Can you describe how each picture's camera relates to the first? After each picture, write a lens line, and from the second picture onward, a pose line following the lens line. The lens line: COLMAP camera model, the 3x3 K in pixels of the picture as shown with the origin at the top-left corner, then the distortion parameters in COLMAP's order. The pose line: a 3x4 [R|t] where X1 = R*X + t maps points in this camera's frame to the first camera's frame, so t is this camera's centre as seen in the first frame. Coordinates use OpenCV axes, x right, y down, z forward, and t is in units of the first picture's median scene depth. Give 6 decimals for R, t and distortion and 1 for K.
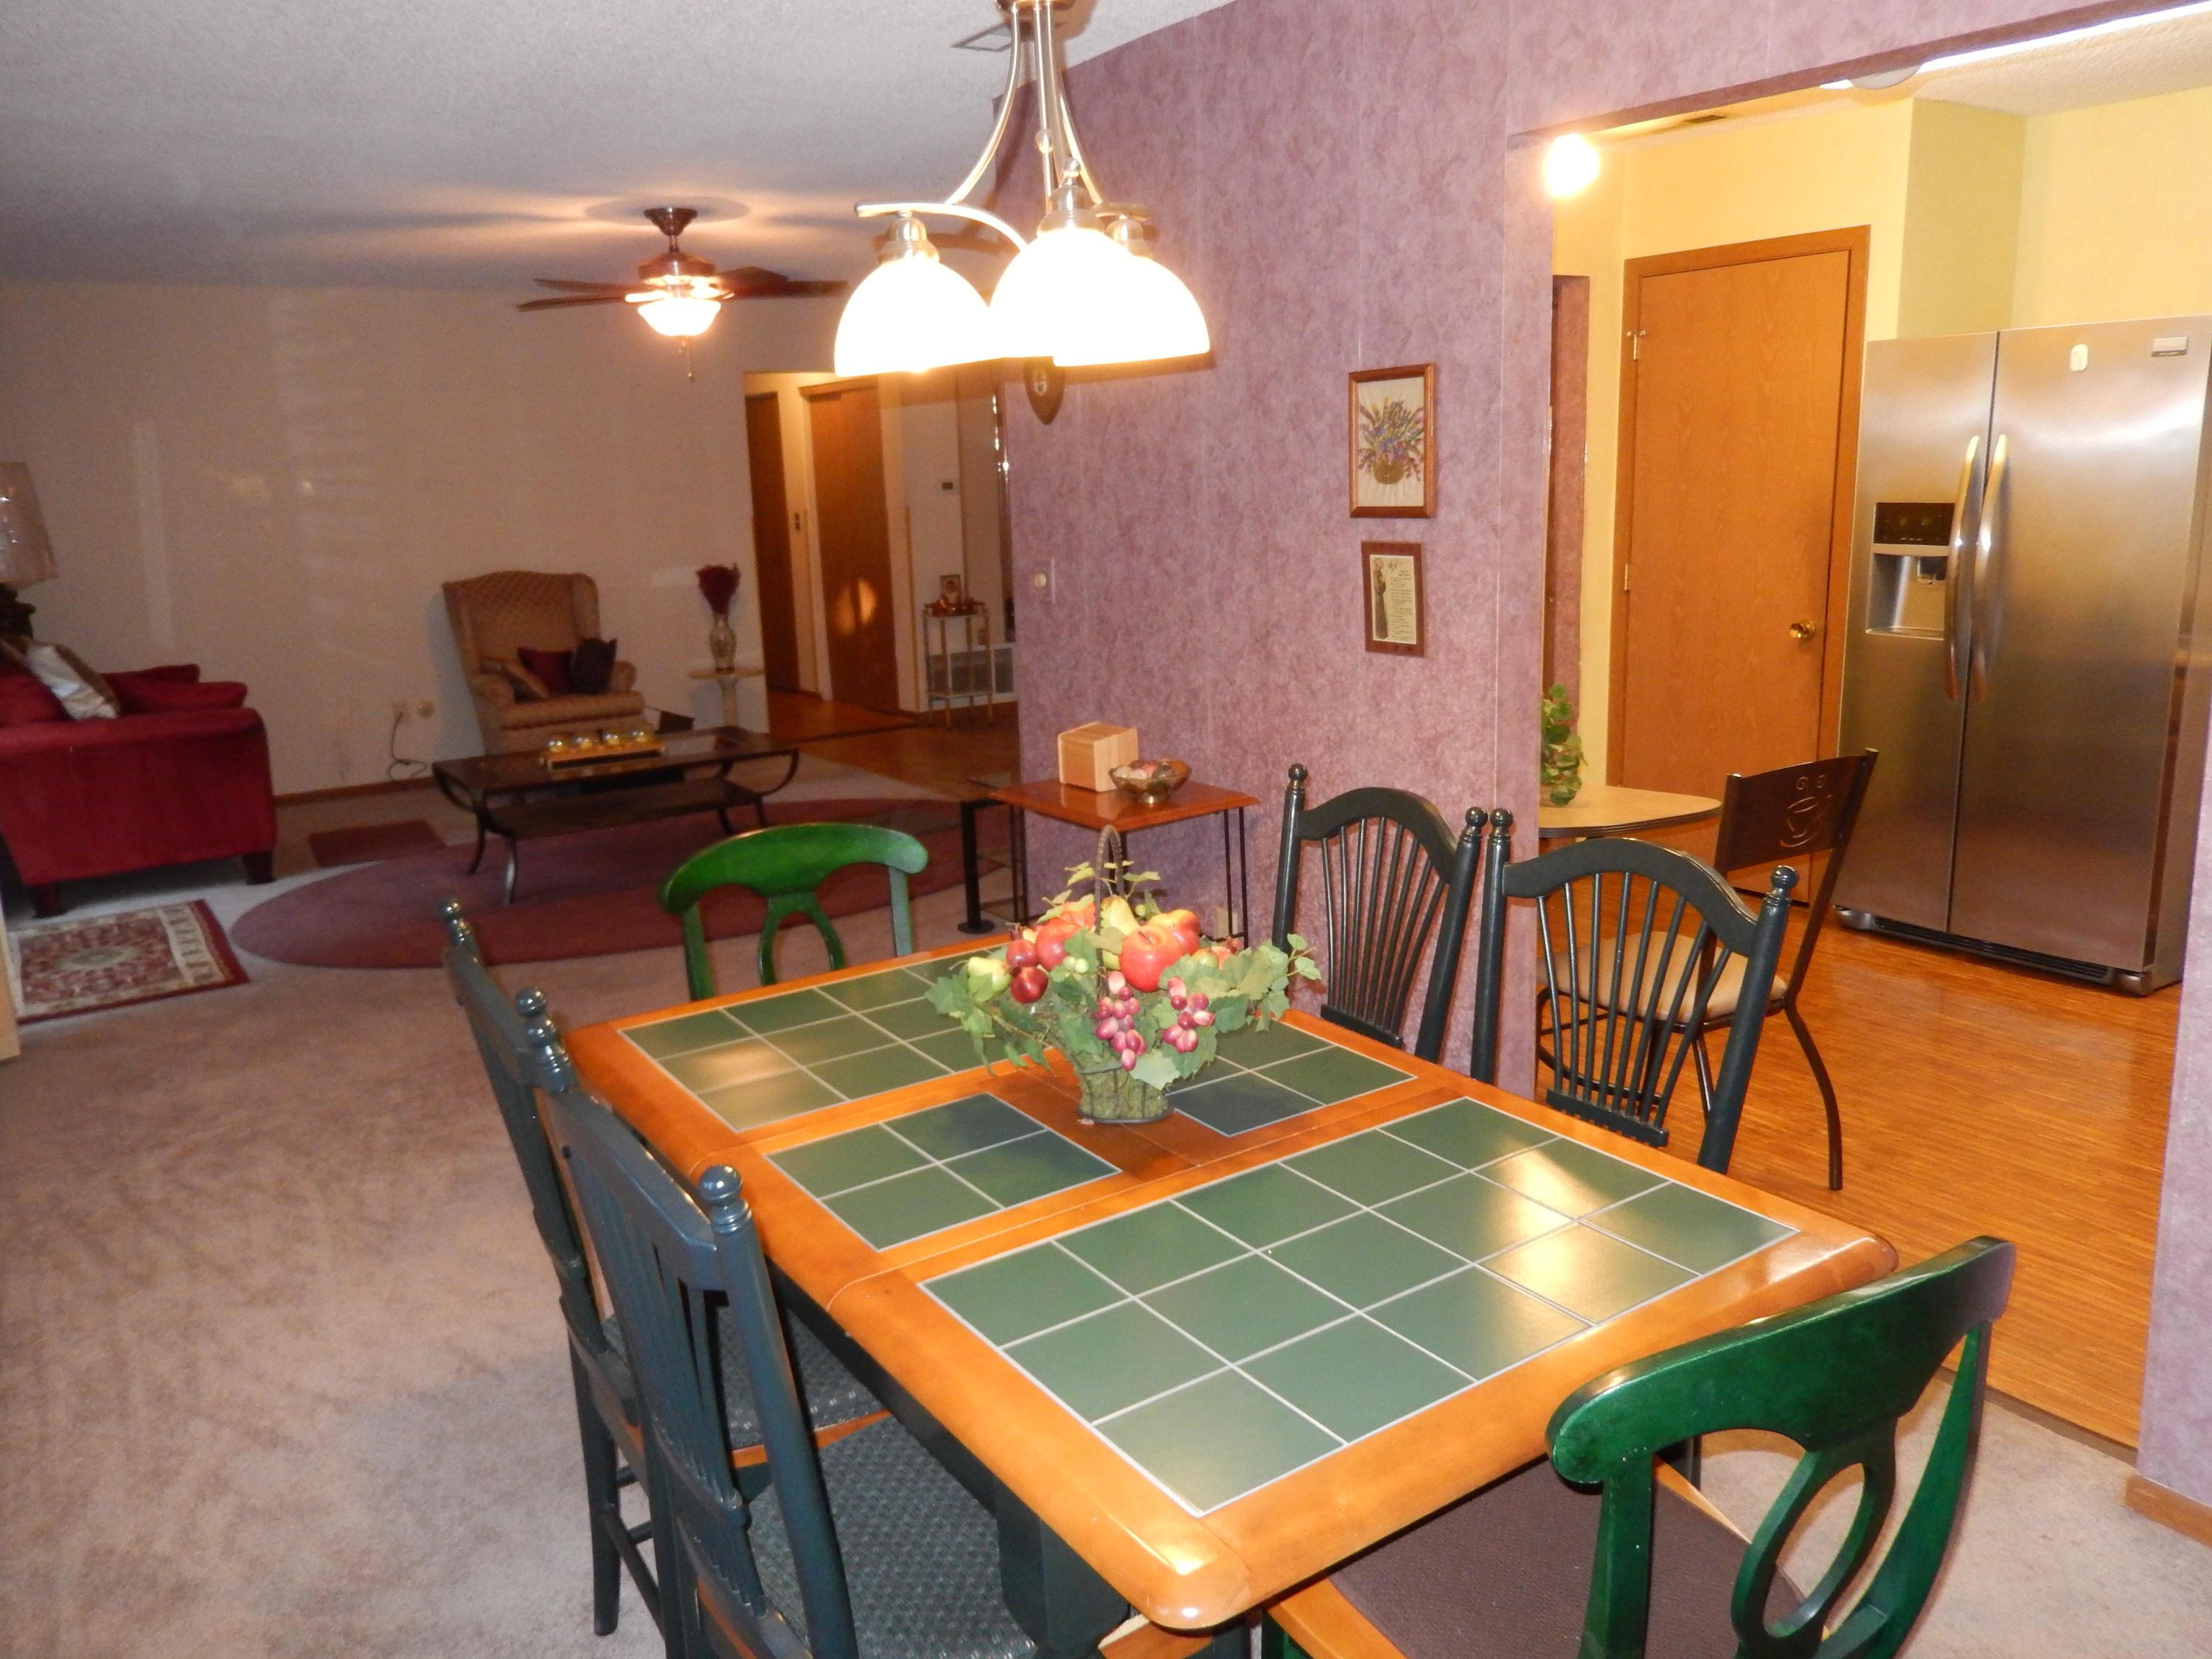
lens RADIAL K [[1617.5, 0, 1075.3], [0, 1617.5, 829.7], [0, 0, 1]] dist [-0.009343, 0.000980]
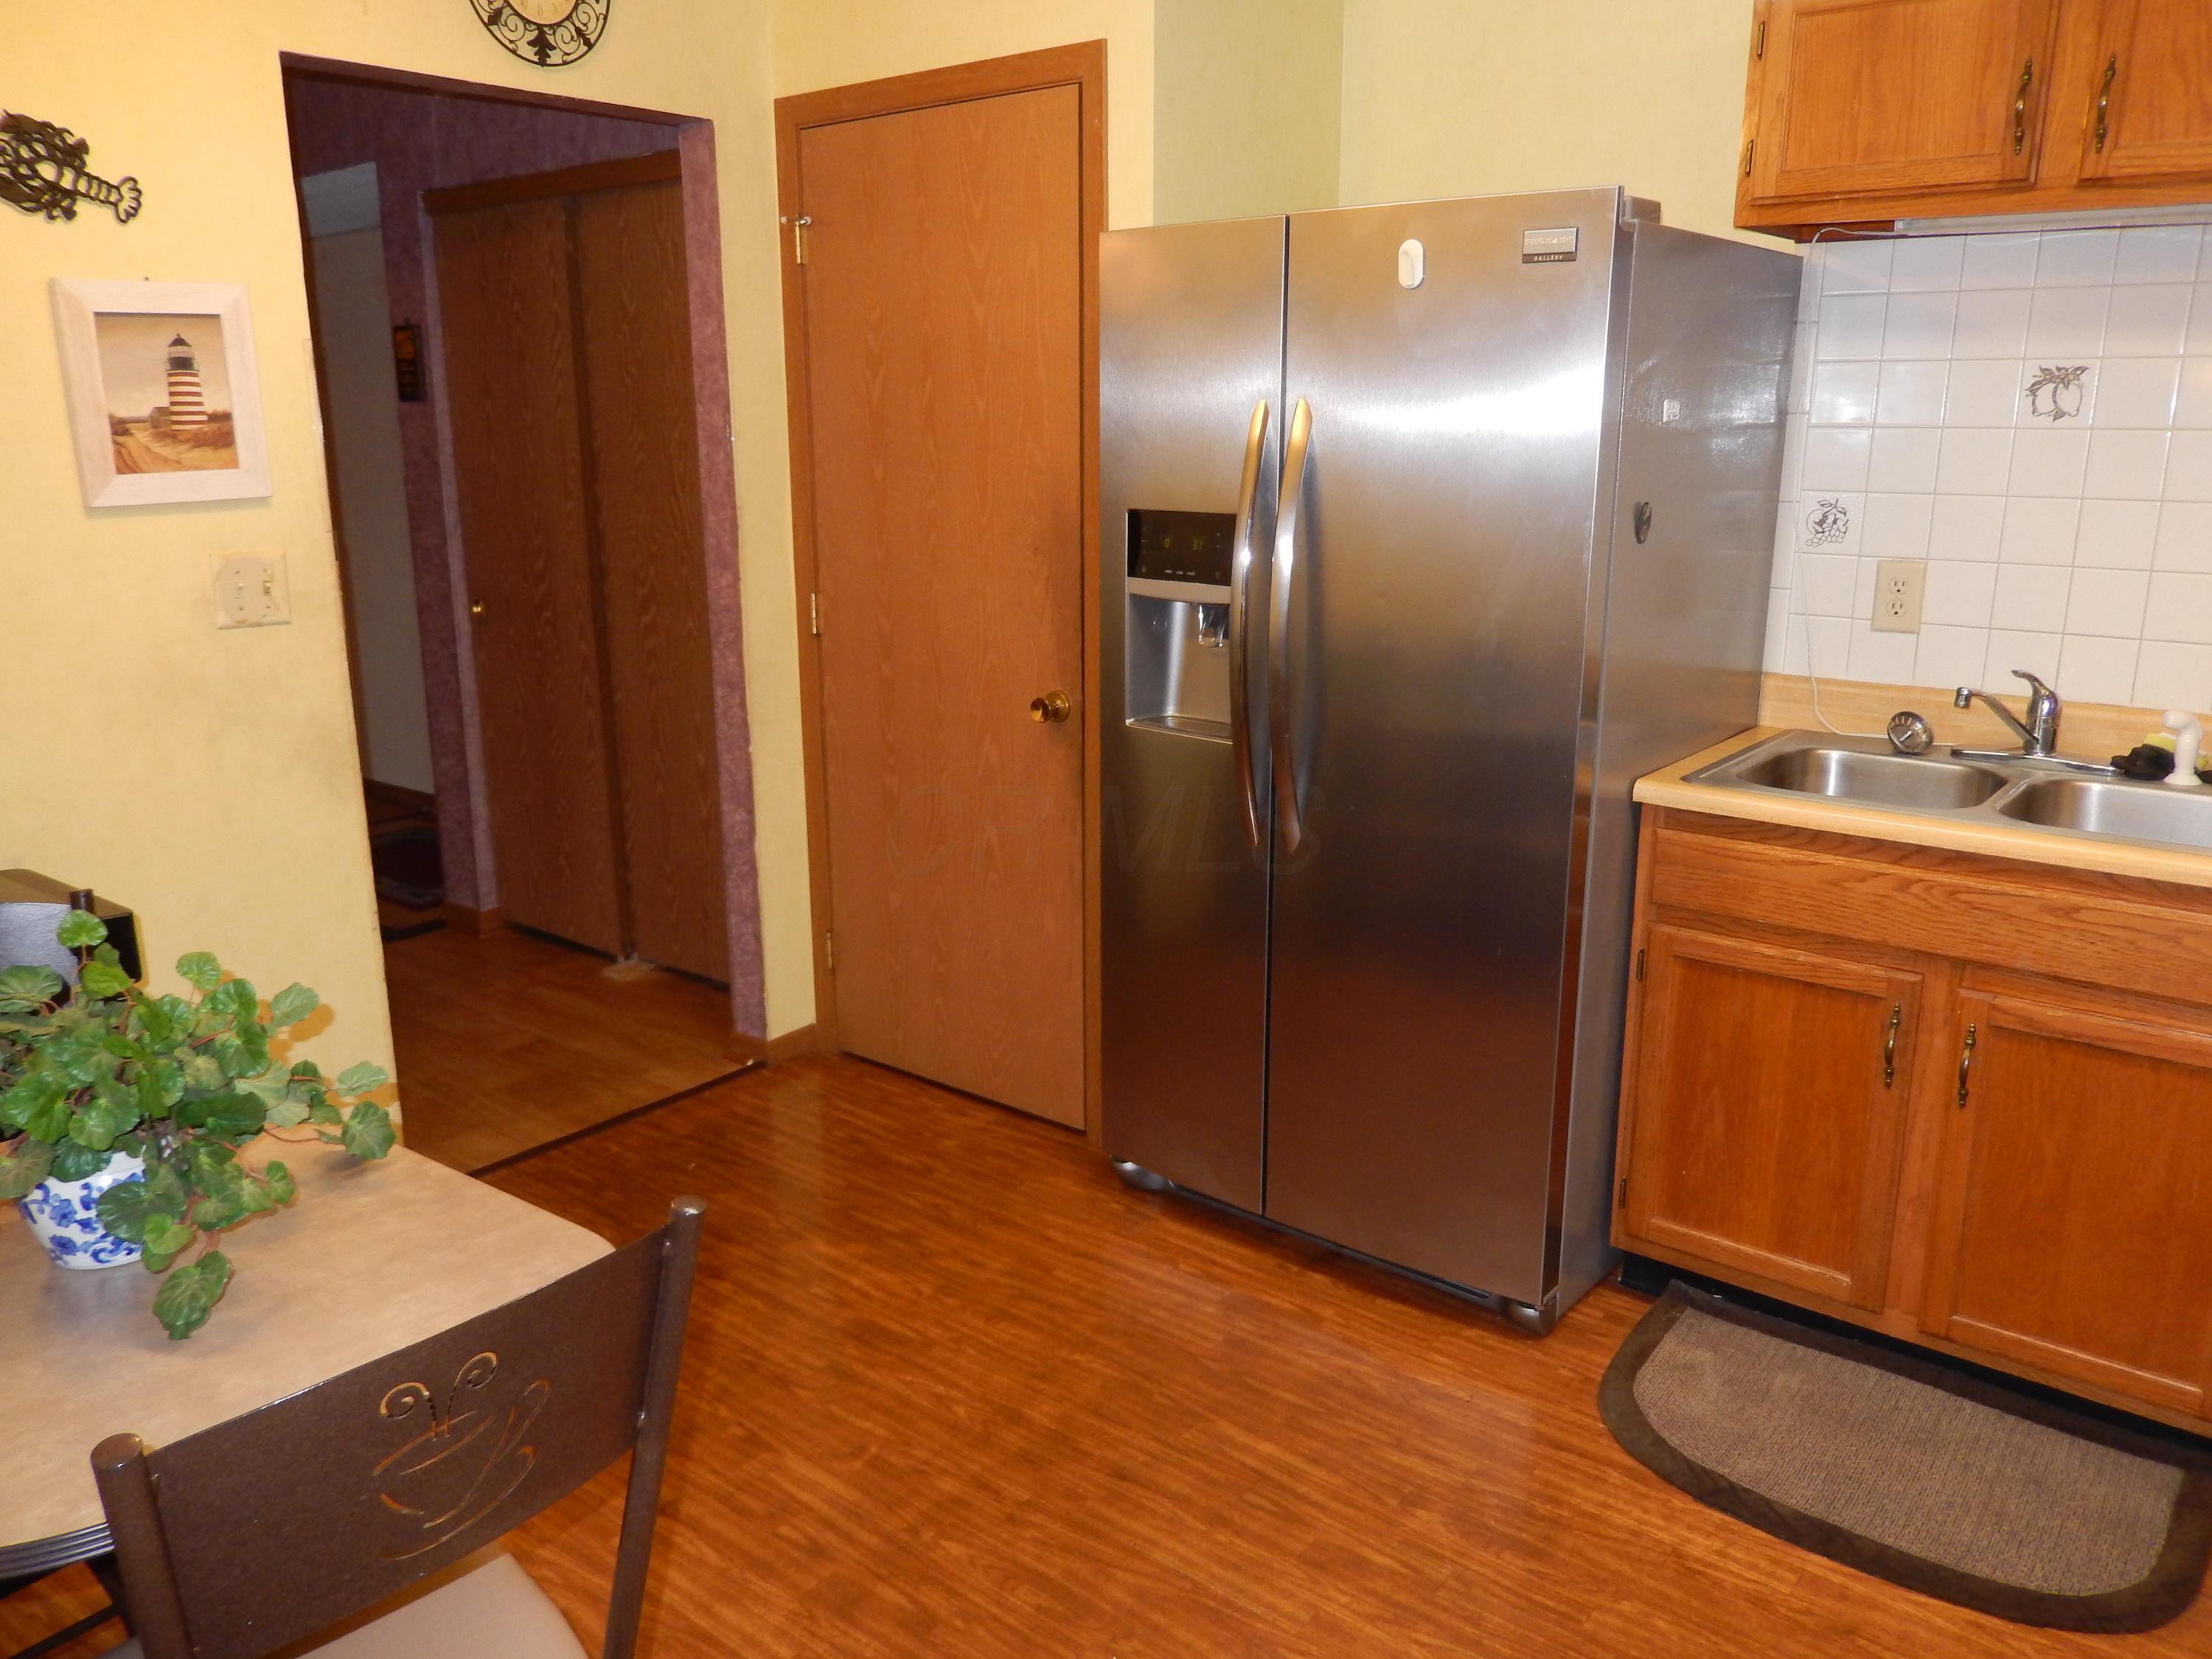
lens RADIAL K [[1623.5, 0, 1101.5], [0, 1623.5, 833.2], [0, 0, 1]] dist [-0.040249, -0.000335]
pose [[0.948878, -0.044831, 0.312444, 0.248581], [0.038086, 0.998892, 0.027659, -0.084427], [-0.313338, -0.014345, 0.949533, 0.367272]]
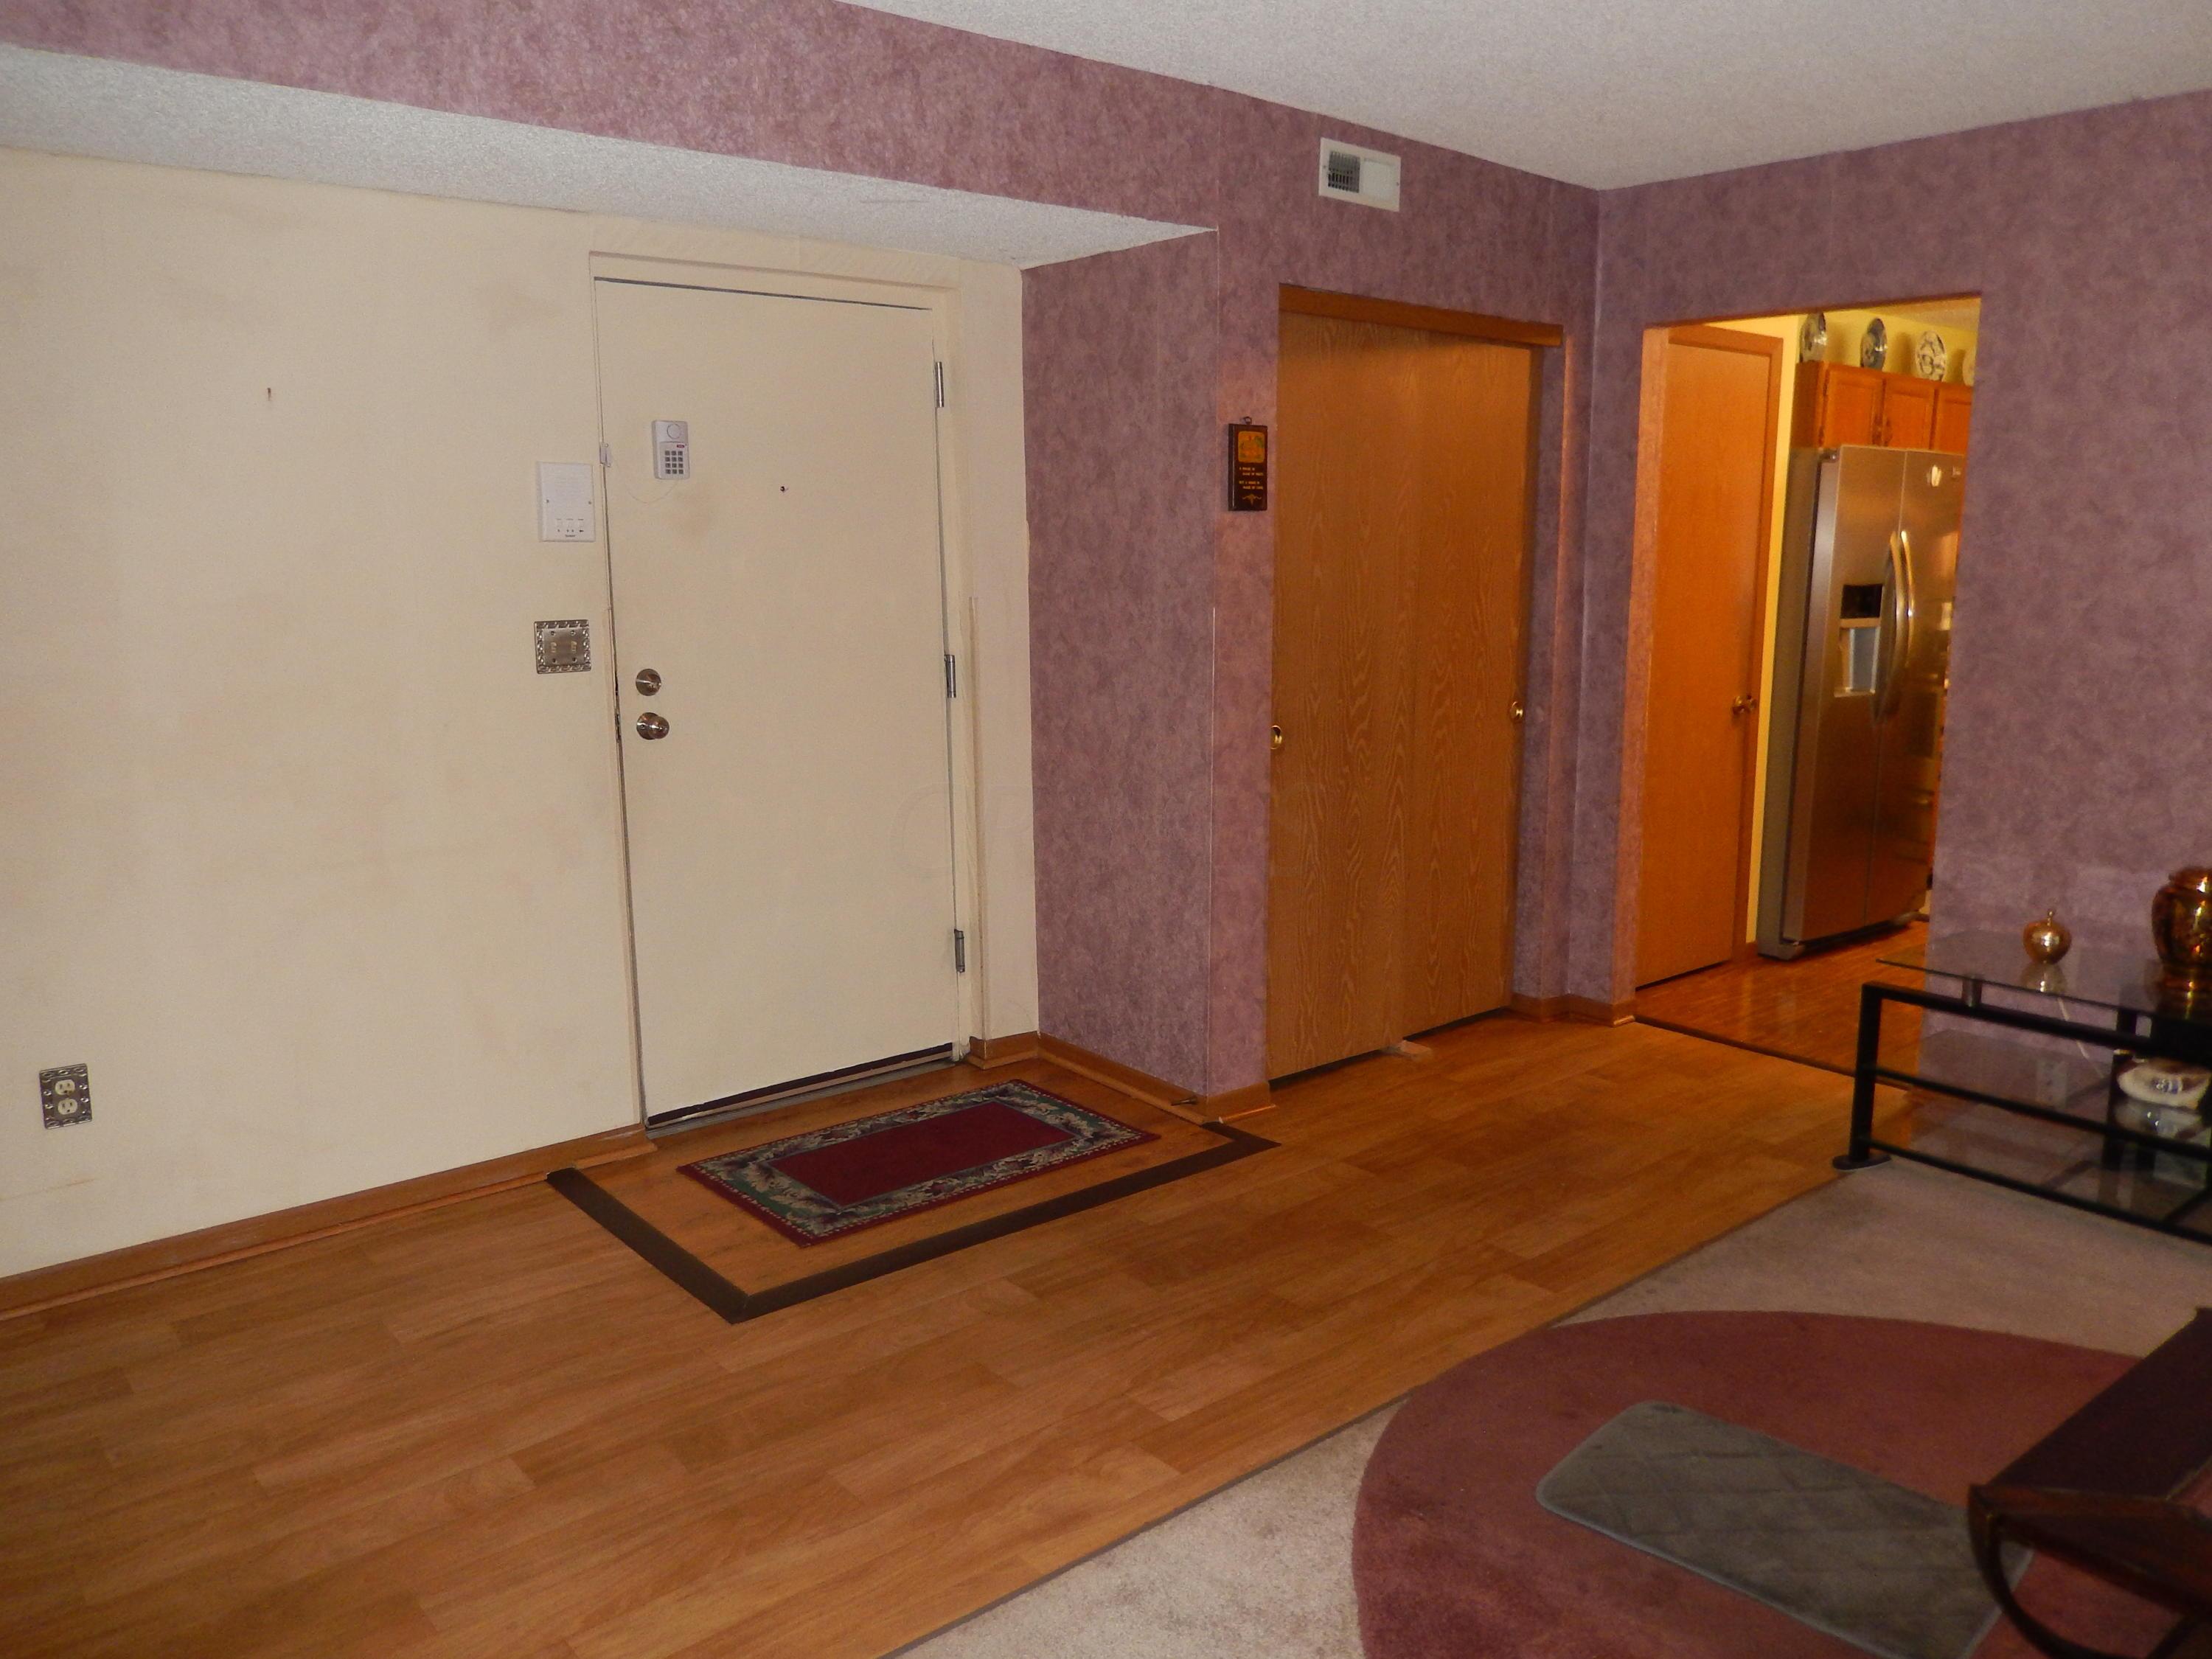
lens RADIAL K [[1659.7, 0, 1115.9], [0, 1659.7, 820.4], [0, 0, 1]] dist [-0.002310, -0.000520]
pose [[-0.125065, -0.132849, 0.983214, -0.541355], [0.219766, 0.962668, 0.158027, -0.289177], [-0.967503, 0.235841, -0.091201, 1.399069]]
